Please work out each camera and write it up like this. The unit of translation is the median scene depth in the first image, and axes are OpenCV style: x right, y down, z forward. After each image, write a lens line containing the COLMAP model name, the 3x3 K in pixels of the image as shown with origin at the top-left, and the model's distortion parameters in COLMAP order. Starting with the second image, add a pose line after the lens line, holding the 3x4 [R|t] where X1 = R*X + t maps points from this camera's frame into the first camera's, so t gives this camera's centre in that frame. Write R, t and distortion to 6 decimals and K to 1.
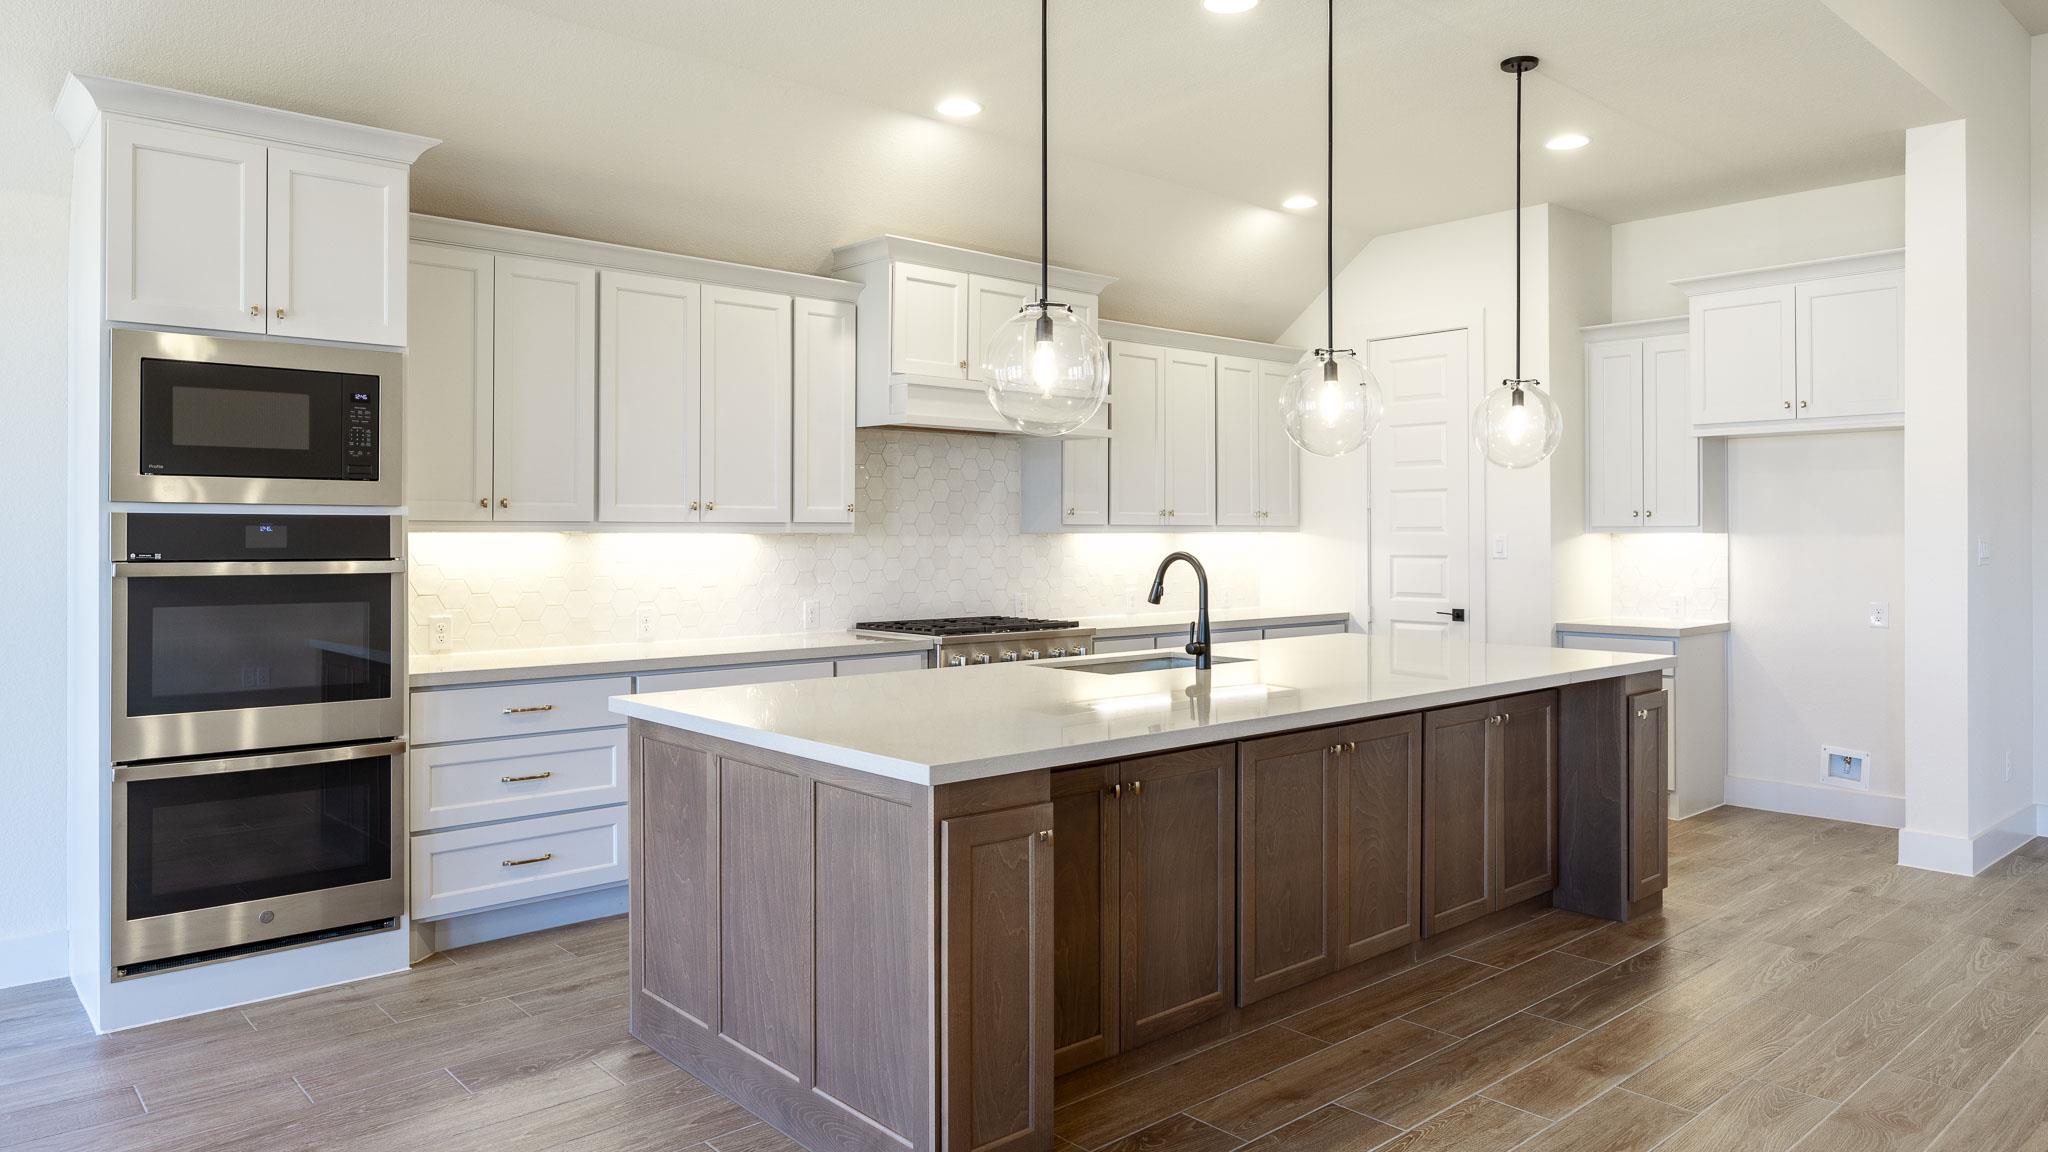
lens RADIAL K [[1308.1, 0, 1024.0], [0, 1308.1, 576.0], [0, 0, 1]] dist [-0.001126, -0.002628]
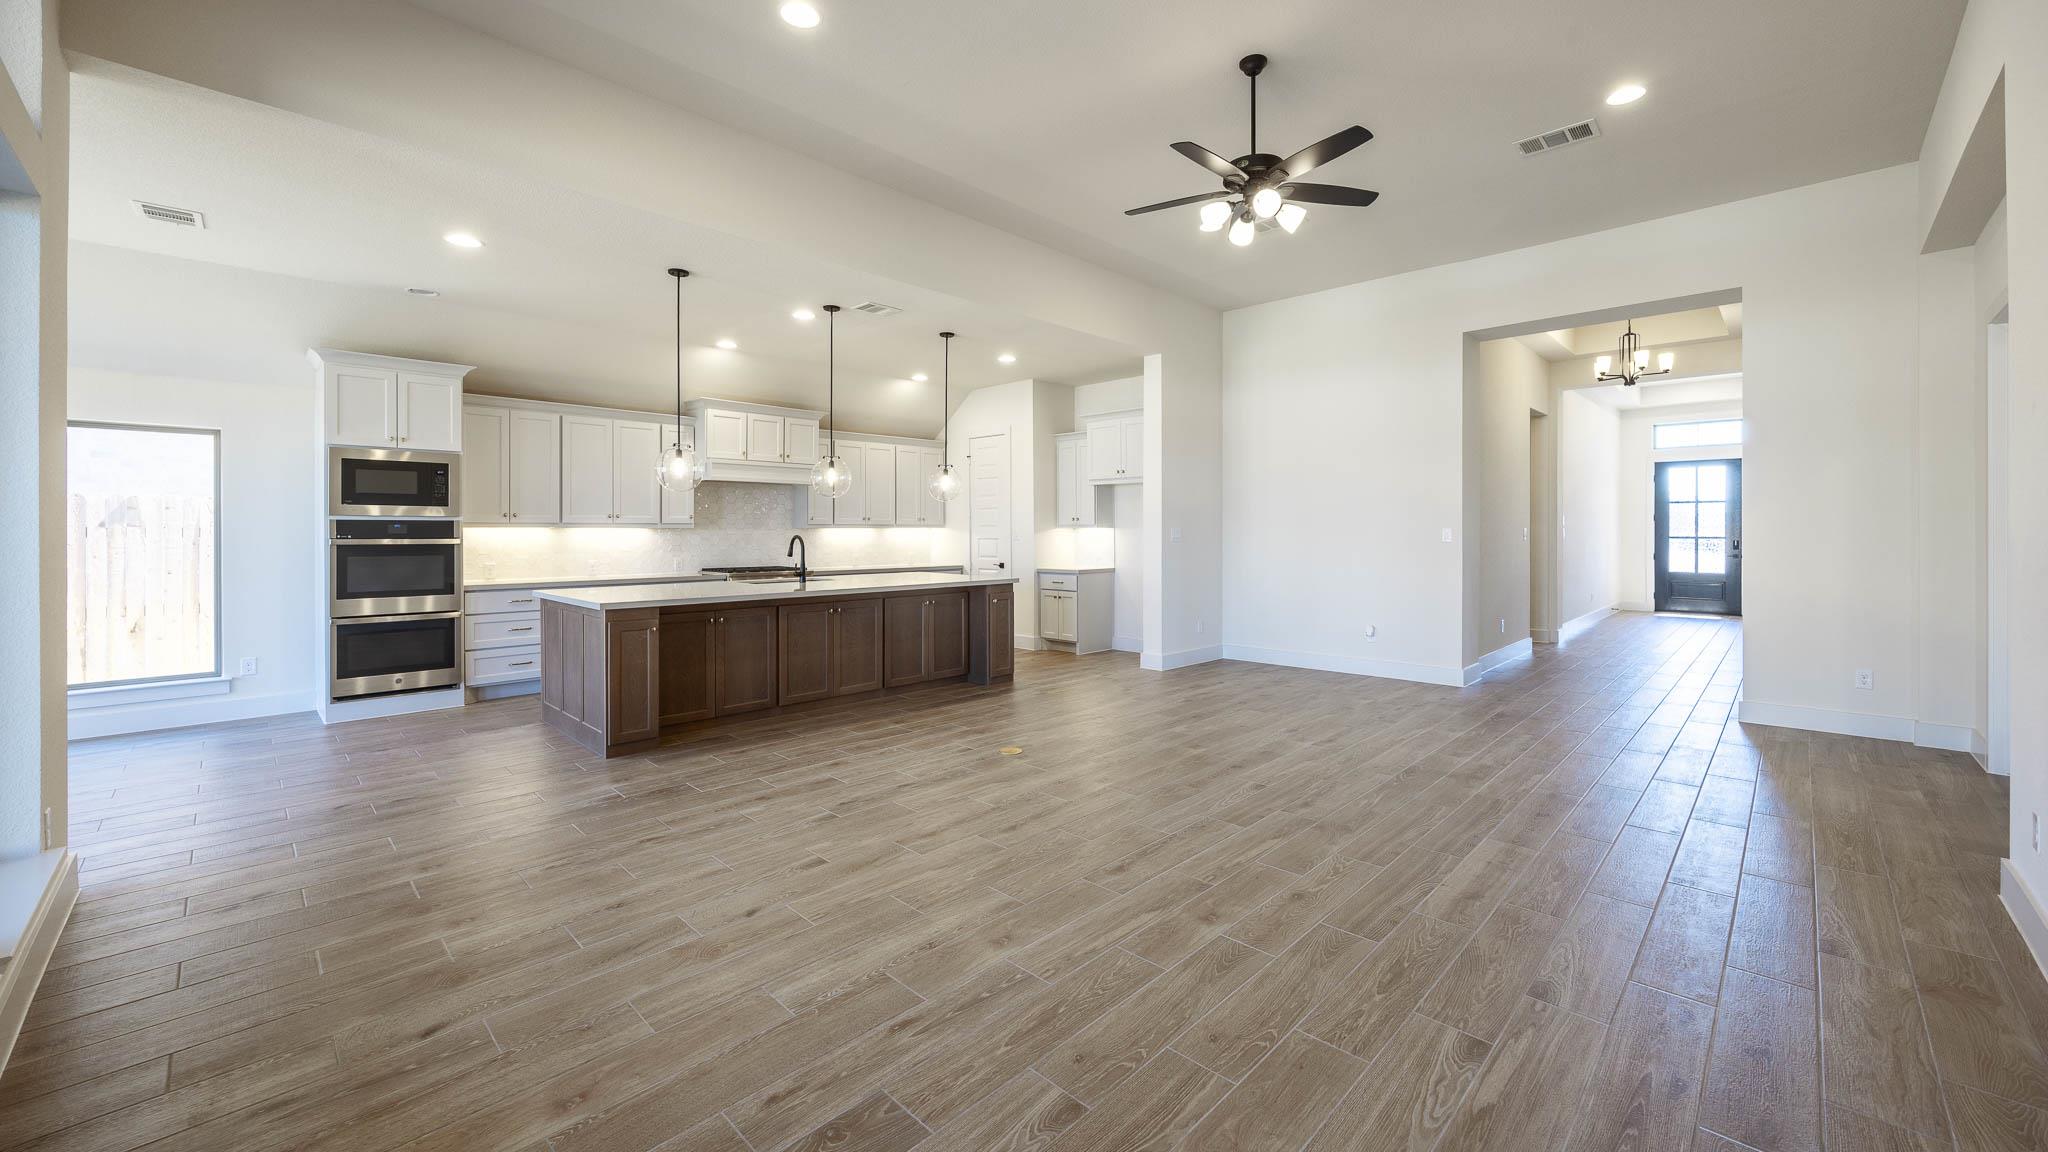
lens RADIAL K [[783.9, 0, 1022.8], [0, 783.9, 562.5], [0, 0, 1]] dist [0.000322, 0.000094]
pose [[0.998157, -0.003155, 0.060595, 0.465893], [0.002558, 0.999947, 0.009924, 0.019674], [-0.060623, -0.009751, 0.998113, -0.507547]]
